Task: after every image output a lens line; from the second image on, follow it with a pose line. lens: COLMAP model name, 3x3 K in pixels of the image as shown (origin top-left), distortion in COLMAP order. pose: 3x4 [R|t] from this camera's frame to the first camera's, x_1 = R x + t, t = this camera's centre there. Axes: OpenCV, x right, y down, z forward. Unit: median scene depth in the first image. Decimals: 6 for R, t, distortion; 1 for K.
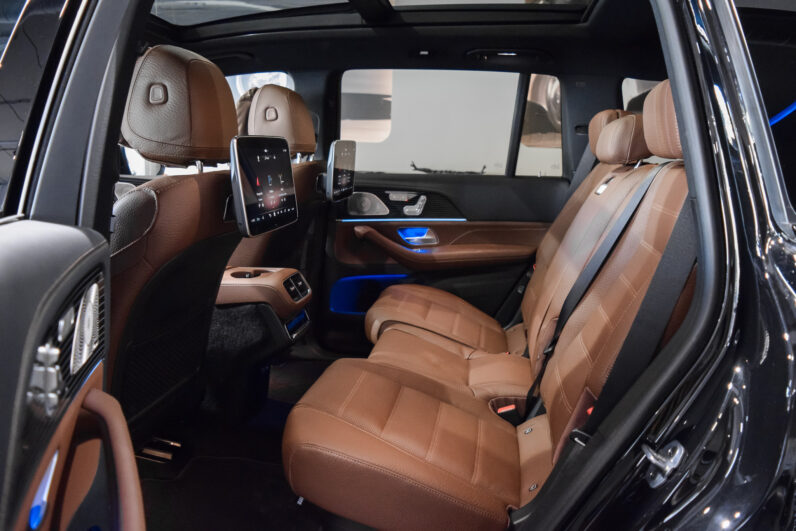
lens RADIAL K [[621.0, 0, 398.0], [0, 621.0, 265.5], [0, 0, 1]] dist [-0.089007, 0.015878]
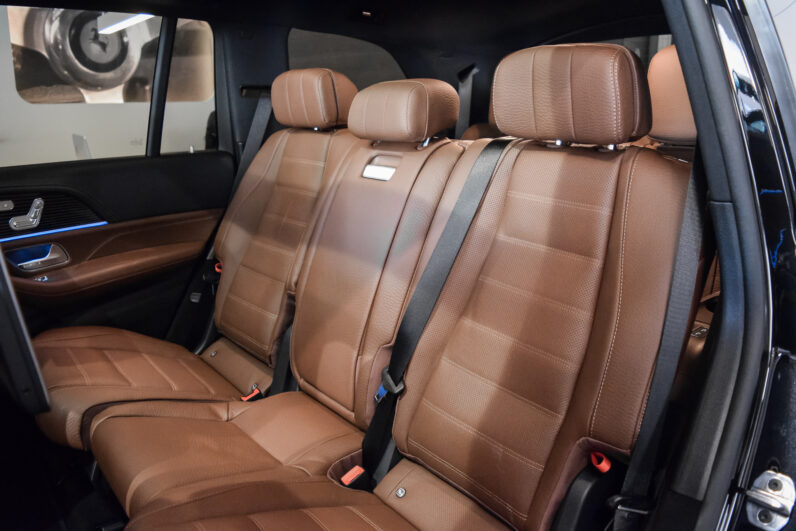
lens RADIAL K [[621.0, 0, 398.0], [0, 621.0, 265.5], [0, 0, 1]] dist [-0.089007, 0.015878]
pose [[0.680720, -0.214814, 0.700339, -0.166838], [0.151028, 0.976653, 0.152770, -0.082124], [-0.716806, 0.001777, 0.697271, 0.264308]]
